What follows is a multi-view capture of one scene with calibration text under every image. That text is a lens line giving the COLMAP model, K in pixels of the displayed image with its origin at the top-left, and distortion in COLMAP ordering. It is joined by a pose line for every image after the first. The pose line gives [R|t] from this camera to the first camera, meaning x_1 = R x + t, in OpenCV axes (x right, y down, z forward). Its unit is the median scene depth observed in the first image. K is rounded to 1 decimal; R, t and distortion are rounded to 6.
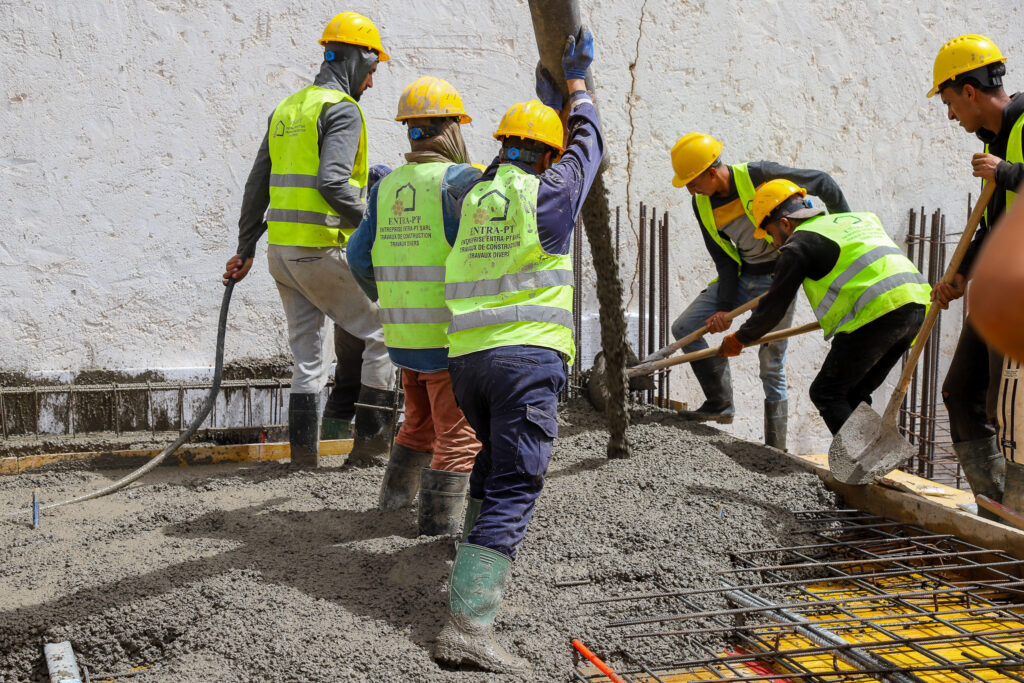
lens RADIAL K [[1679.8, 0, 509.5], [0, 1679.8, 351.3], [0, 0, 1]] dist [0.230851, 0.000000]
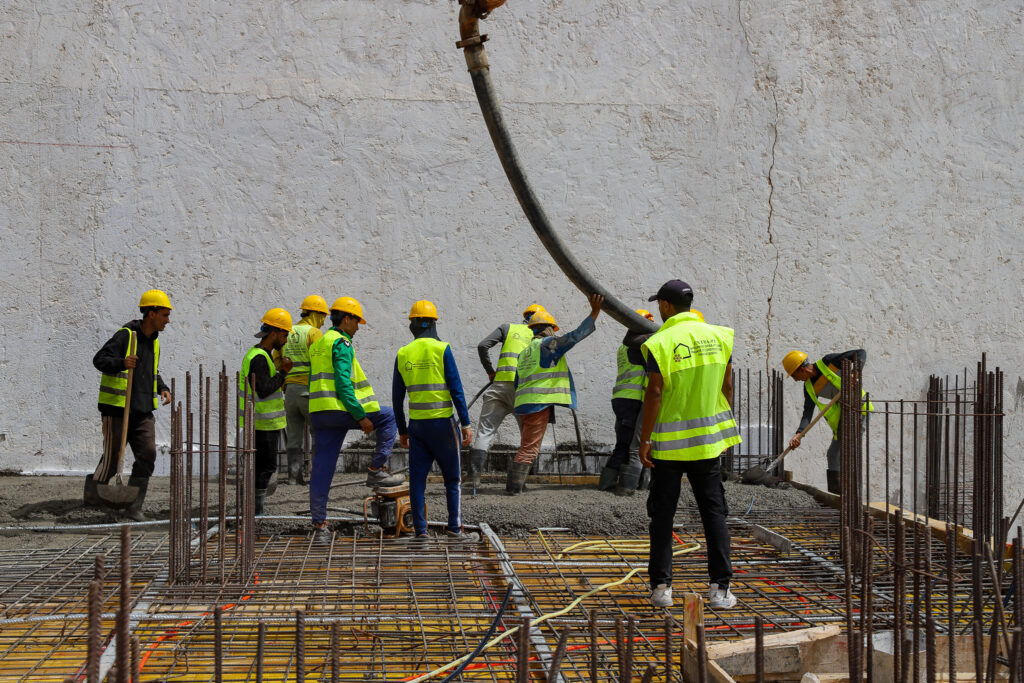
lens RADIAL K [[1679.8, 0, 513.2], [0, 1679.8, 347.9], [0, 0, 1]] dist [0.230851, 0.000000]
pose [[0.970807, 0.007583, -0.239741, 0.275464], [-0.033436, 0.994020, -0.103955, 0.109080], [0.237519, 0.108936, 0.965255, -1.037214]]
